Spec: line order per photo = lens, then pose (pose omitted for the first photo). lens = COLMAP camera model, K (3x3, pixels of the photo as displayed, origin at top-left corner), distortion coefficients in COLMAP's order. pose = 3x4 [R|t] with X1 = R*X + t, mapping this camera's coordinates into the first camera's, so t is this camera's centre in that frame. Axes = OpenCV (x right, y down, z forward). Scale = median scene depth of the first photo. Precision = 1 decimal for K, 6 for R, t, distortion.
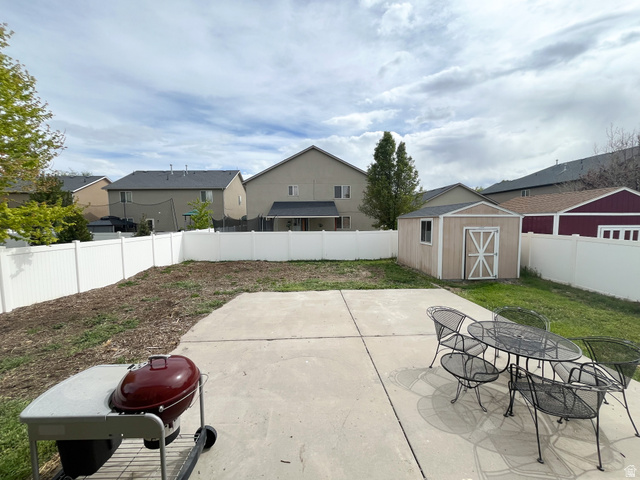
lens RADIAL K [[257.5, 0, 316.5], [0, 257.5, 242.0], [0, 0, 1]] dist [-0.010418, 0.000436]
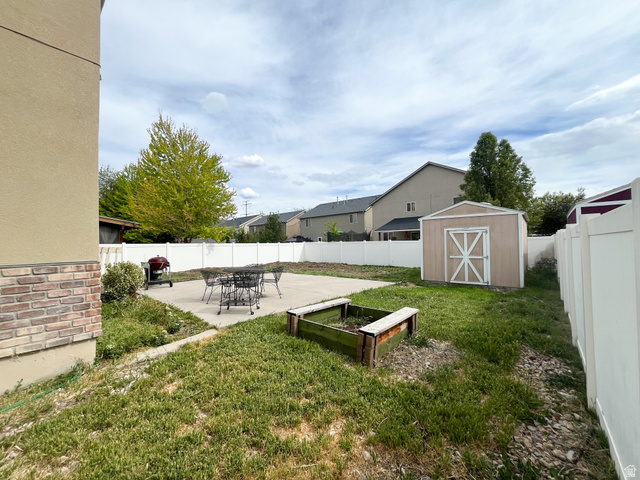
lens RADIAL K [[257.5, 0, 321.1], [0, 257.5, 238.8], [0, 0, 1]] dist [-0.010418, 0.000436]
pose [[0.717945, -0.021377, -0.695772, 0.908009], [-0.044066, 0.996128, -0.076075, 0.076055], [0.694704, 0.085278, 0.714223, -0.042557]]
